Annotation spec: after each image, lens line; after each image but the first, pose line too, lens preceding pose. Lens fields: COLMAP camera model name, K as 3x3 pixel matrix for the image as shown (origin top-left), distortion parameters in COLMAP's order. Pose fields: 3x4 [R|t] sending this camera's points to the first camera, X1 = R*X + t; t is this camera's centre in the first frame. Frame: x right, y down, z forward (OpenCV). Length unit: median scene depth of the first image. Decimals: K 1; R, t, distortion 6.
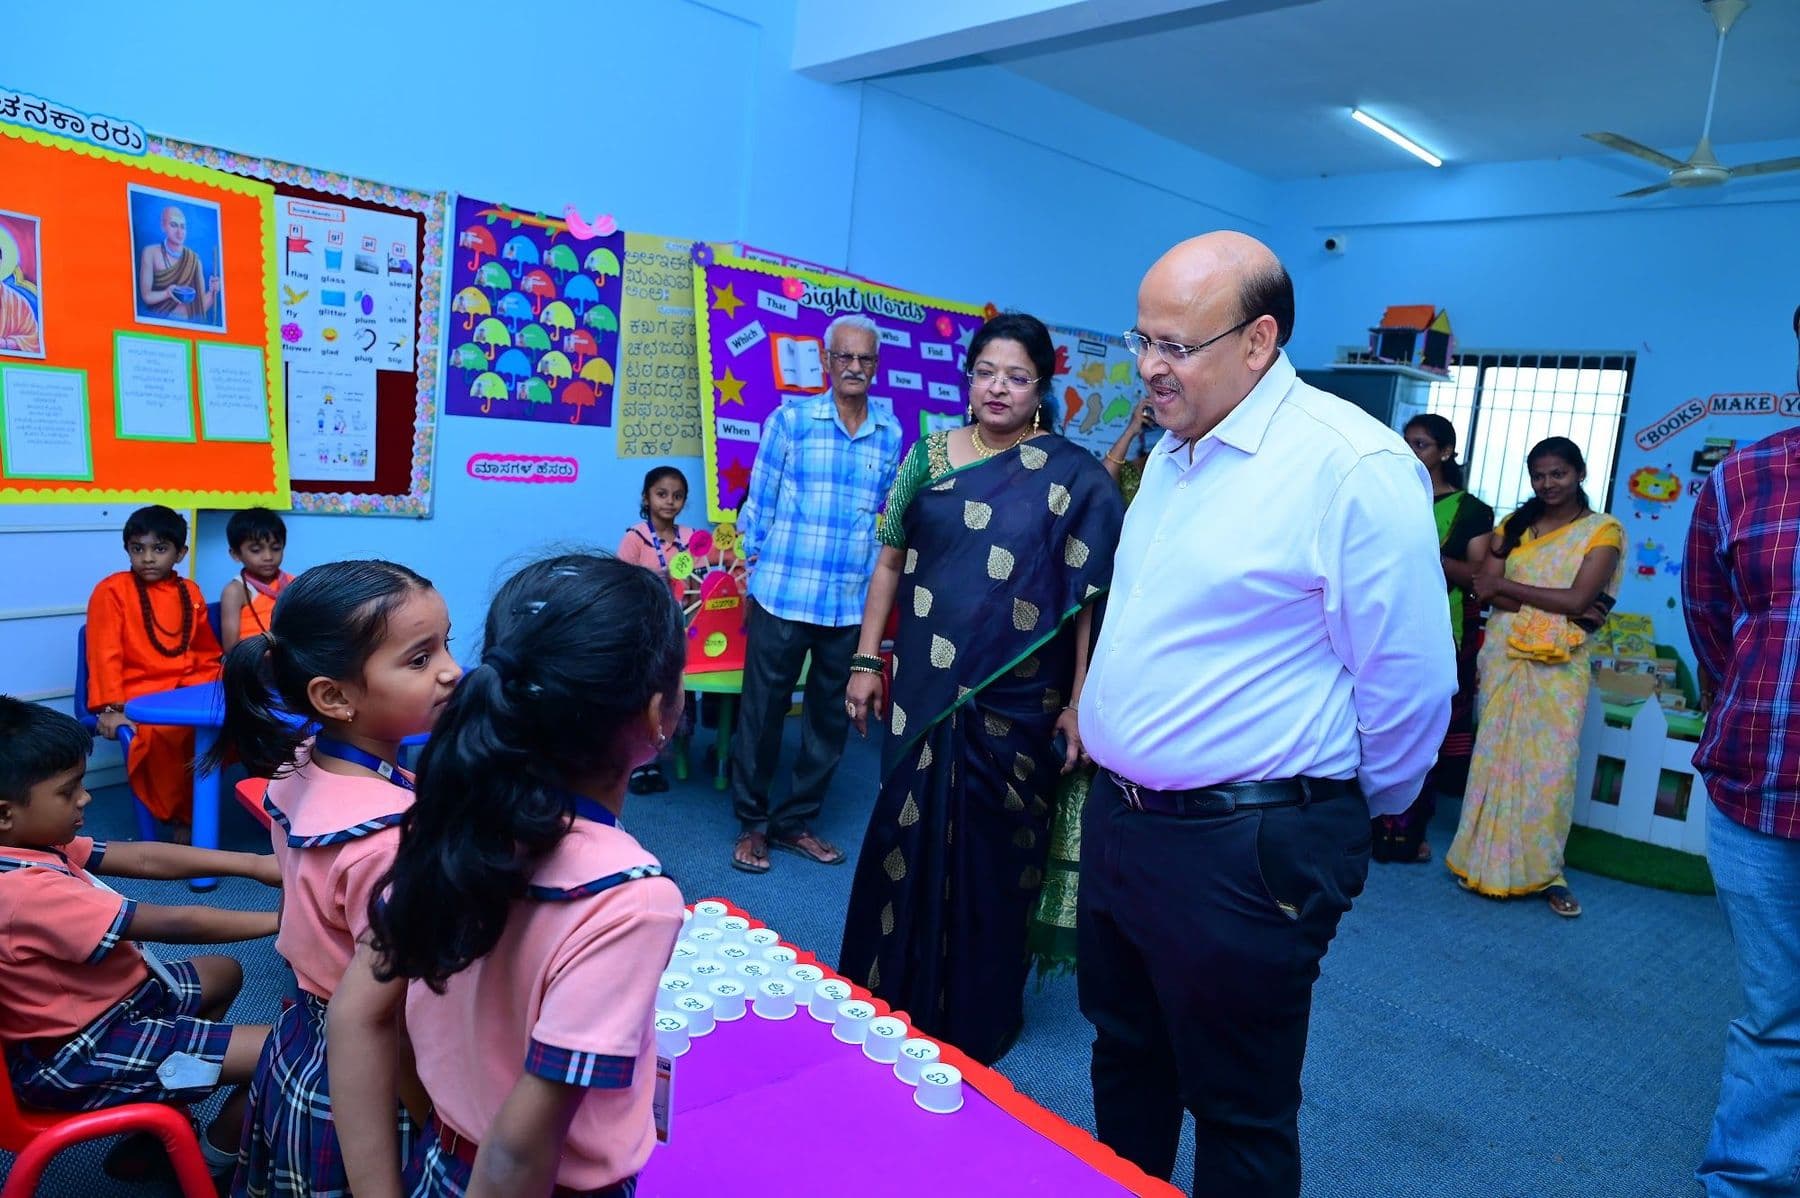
lens RADIAL K [[1211.7, 0, 890.9], [0, 1211.7, 593.5], [0, 0, 1]] dist [0.005178, -0.002382]
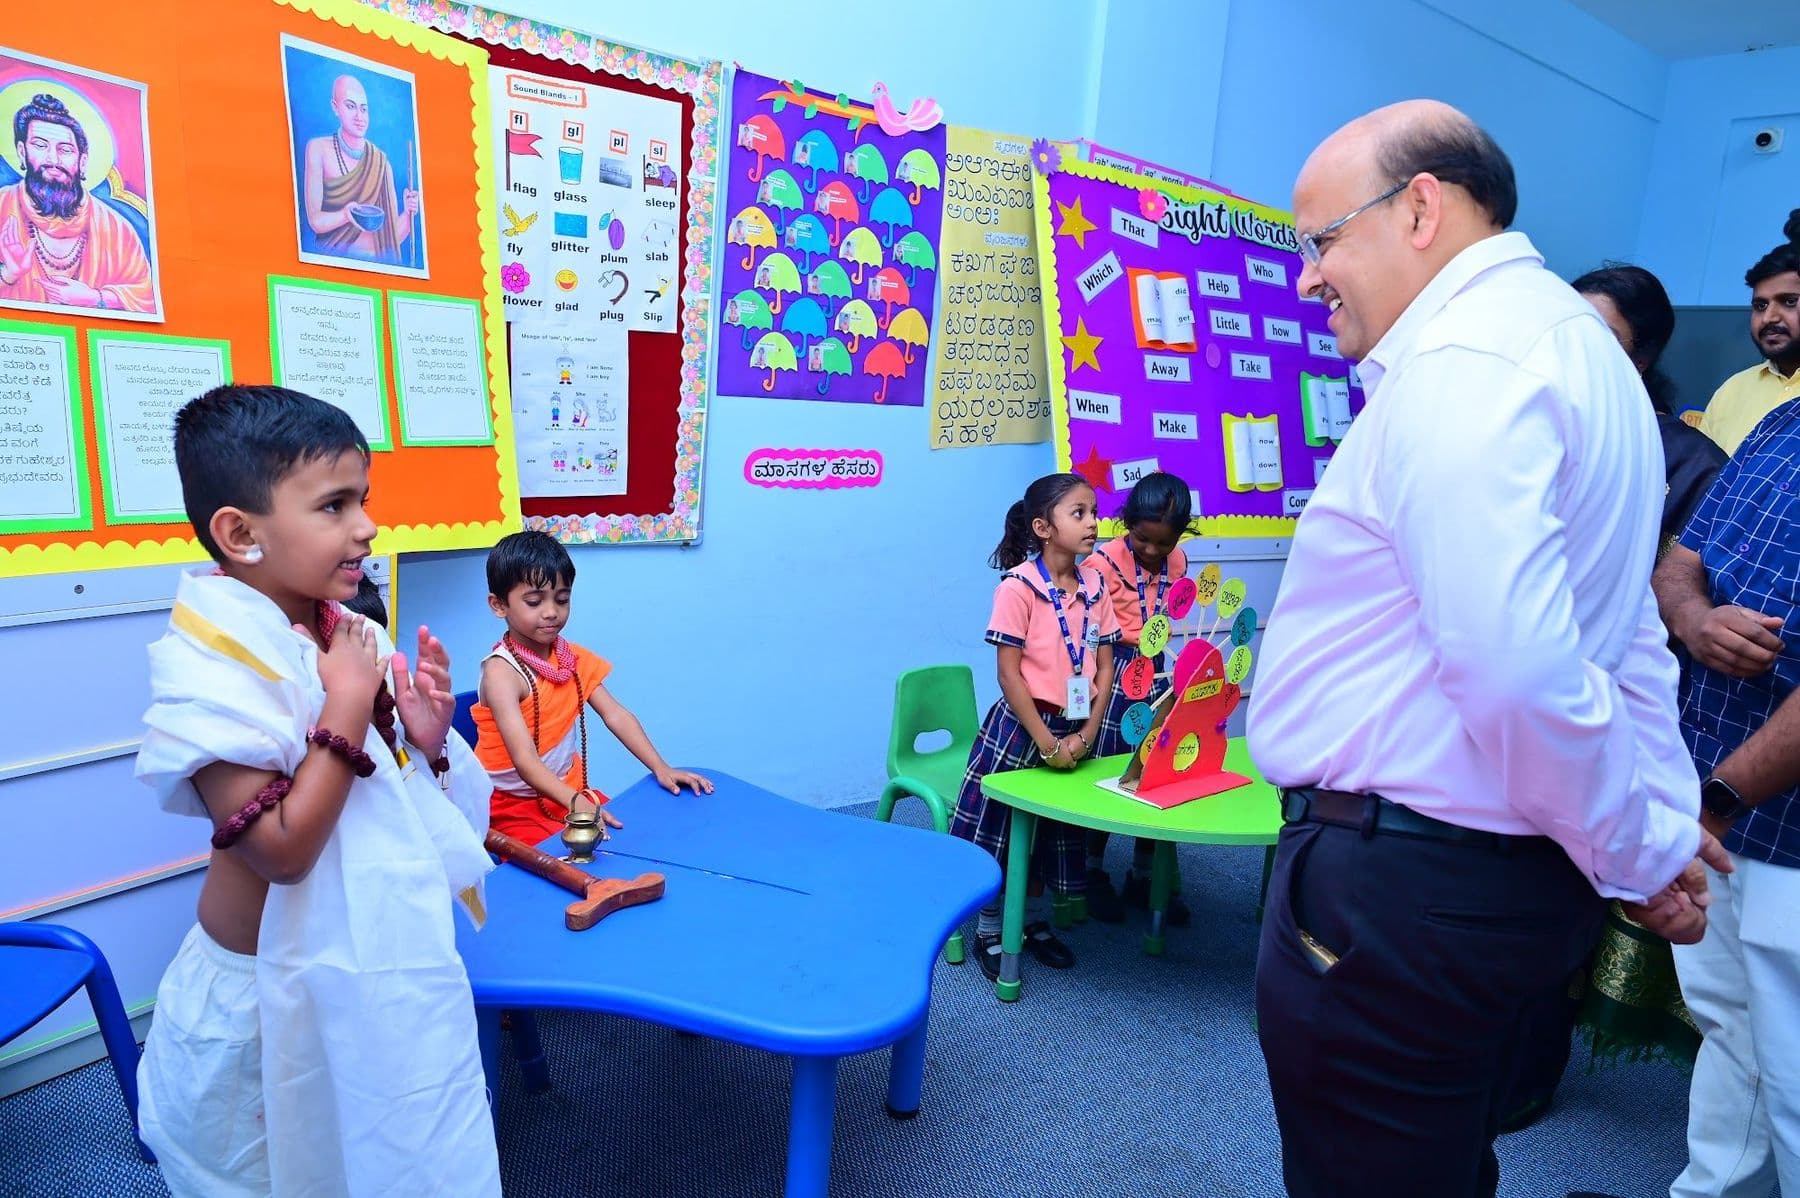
lens RADIAL K [[1211.7, 0, 898.6], [0, 1211.7, 607.5], [0, 0, 1]] dist [0.005178, -0.002382]
pose [[0.998017, -0.009349, -0.062251, -0.224801], [0.012134, 0.998935, 0.044509, -0.056499], [0.061768, -0.045176, 0.997068, 0.314621]]
